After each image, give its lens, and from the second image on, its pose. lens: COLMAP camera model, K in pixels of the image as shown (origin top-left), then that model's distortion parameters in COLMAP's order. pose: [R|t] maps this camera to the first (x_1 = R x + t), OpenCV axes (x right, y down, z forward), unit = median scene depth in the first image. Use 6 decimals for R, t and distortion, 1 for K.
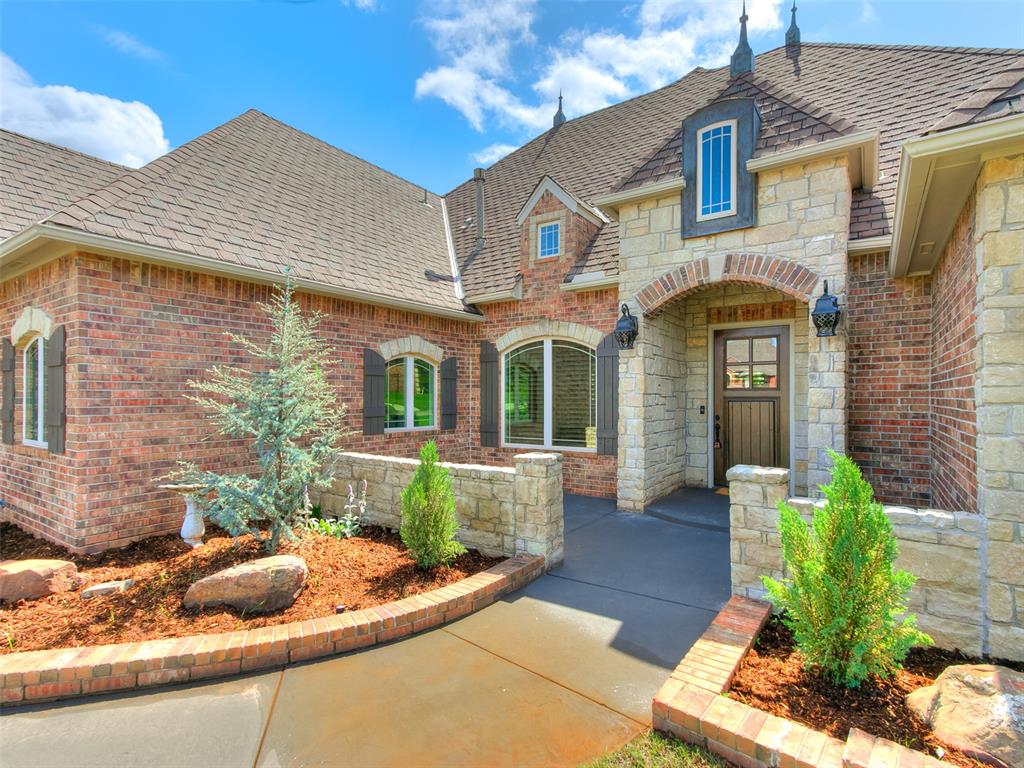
lens RADIAL K [[533.3, 0, 512.0], [0, 533.3, 384.0], [0, 0, 1]] dist [0.088508, 0.000001]
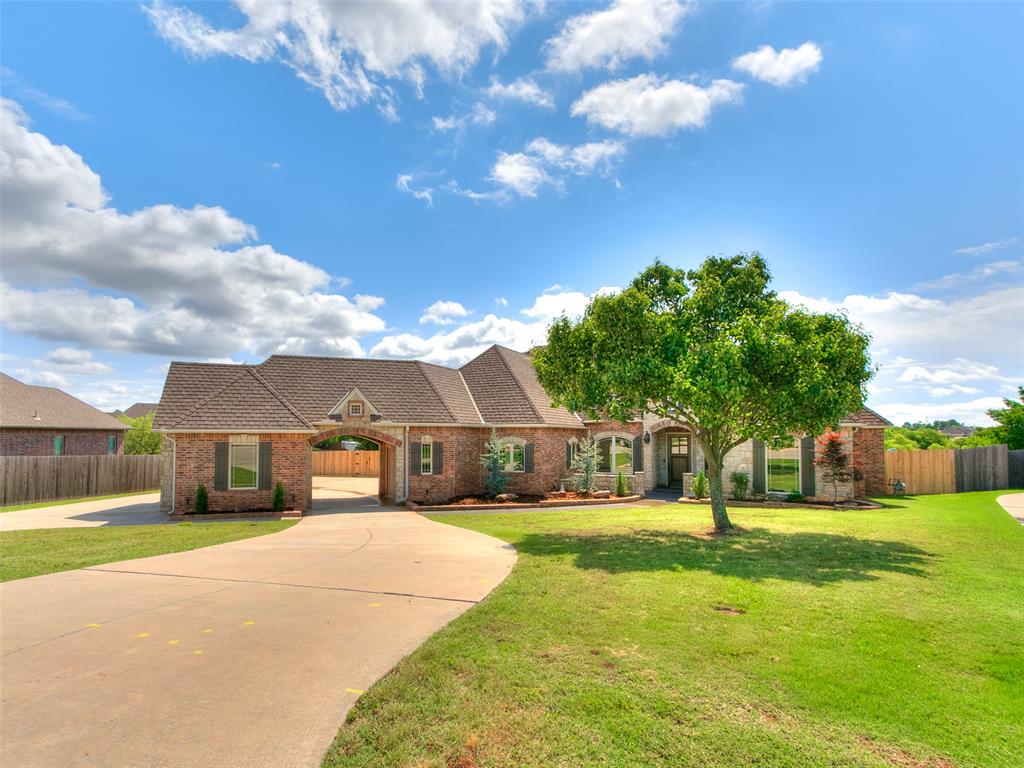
lens RADIAL K [[533.3, 0, 512.0], [0, 533.3, 384.0], [0, 0, 1]] dist [0.088508, 0.000001]
pose [[0.986837, 0.014693, 0.161051, -1.008482], [-0.000937, 0.996367, -0.085162, -0.127695], [-0.161717, 0.083890, 0.983265, -1.908274]]
